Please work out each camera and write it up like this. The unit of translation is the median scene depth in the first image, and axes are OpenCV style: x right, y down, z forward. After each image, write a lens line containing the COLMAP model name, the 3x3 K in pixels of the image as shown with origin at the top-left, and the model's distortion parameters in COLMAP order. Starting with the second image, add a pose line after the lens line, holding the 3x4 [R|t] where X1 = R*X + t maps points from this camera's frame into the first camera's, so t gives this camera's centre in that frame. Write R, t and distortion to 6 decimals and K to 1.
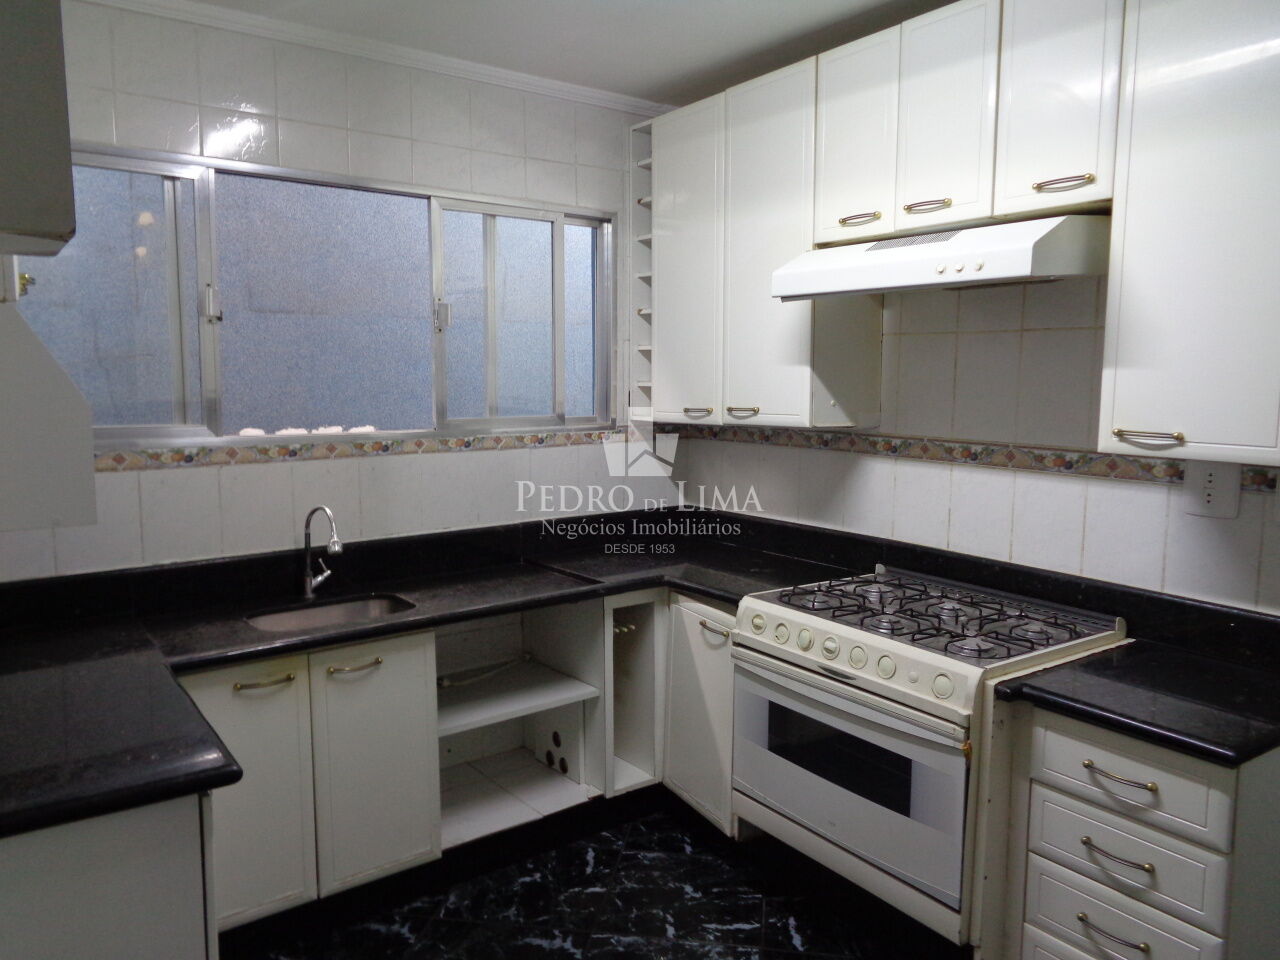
lens RADIAL K [[940.2, 0, 640.0], [0, 940.2, 480.0], [0, 0, 1]] dist [-0.032364, 0.000122]
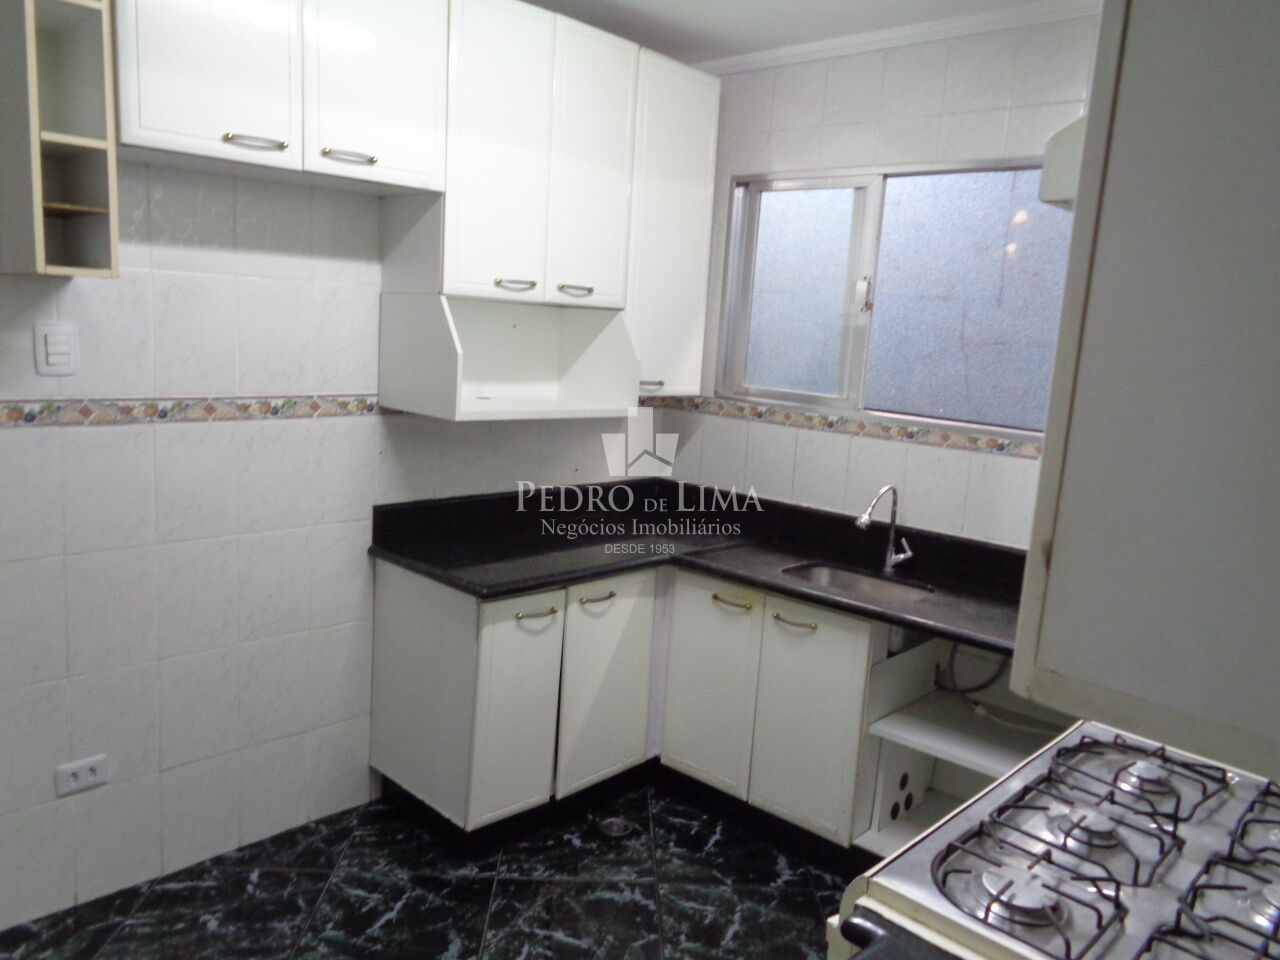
lens RADIAL K [[934.0, 0, 640.0], [0, 934.0, 480.0], [0, 0, 1]] dist [-0.003243, -0.001002]
pose [[0.179809, 0.170398, -0.968831, 0.599815], [-0.174016, 0.974860, 0.139162, -0.072388], [0.968187, 0.143570, 0.204941, 0.490097]]
